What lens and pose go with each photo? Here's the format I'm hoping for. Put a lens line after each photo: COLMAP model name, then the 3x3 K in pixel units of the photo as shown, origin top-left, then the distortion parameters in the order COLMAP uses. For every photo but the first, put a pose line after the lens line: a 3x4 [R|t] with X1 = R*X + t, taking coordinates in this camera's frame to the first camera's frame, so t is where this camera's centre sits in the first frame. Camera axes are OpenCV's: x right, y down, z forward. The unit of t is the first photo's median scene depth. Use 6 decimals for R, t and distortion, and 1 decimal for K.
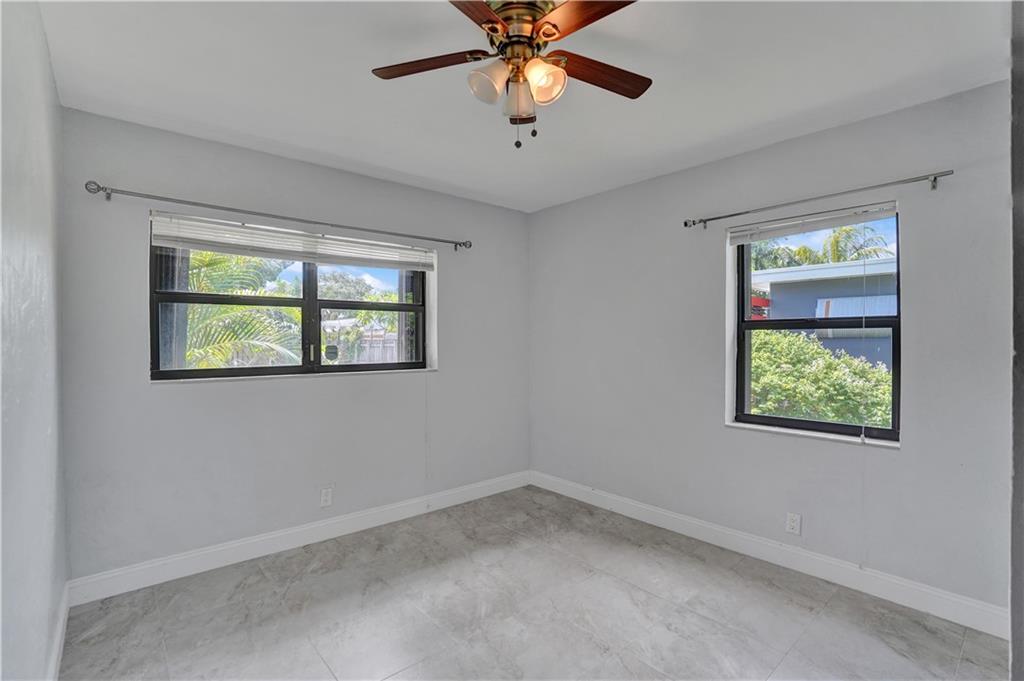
lens RADIAL K [[502.3, 0, 512.0], [0, 502.3, 340.5], [0, 0, 1]] dist [-0.054572, 0.031322]
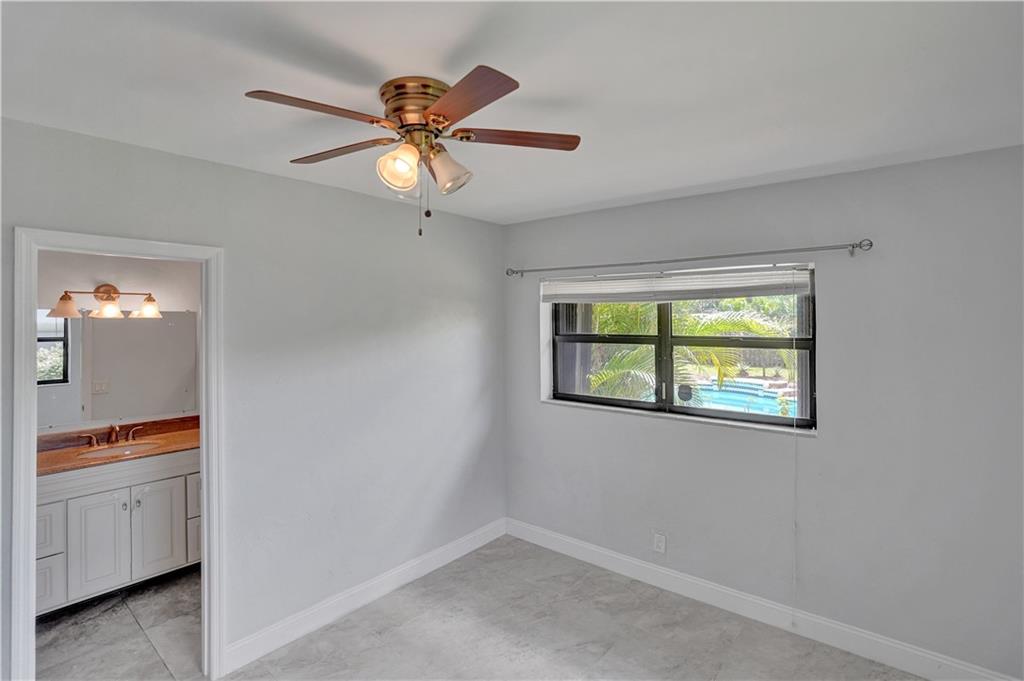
lens RADIAL K [[490.3, 0, 494.9], [0, 490.3, 327.8], [0, 0, 1]] dist [-0.001645, -0.000147]
pose [[0.156026, 0.003227, -0.987748, 0.503772], [-0.002556, 0.999993, 0.002864, -0.102748], [0.987750, 0.002078, 0.156033, 0.519930]]
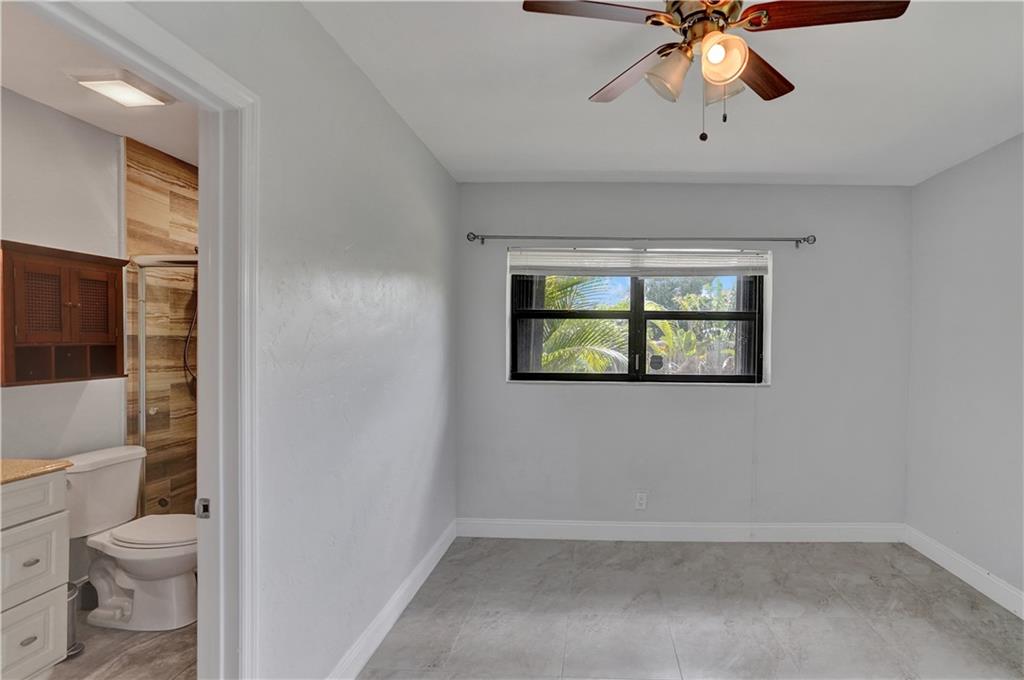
lens RADIAL K [[526.2, 0, 568.5], [0, 526.2, 350.8], [0, 0, 1]] dist [-0.031442, 0.017972]
pose [[0.723135, 0.020119, -0.690414, 0.264410], [-0.012182, 0.999792, 0.016376, -0.015938], [0.690600, -0.003431, 0.723229, 0.092584]]
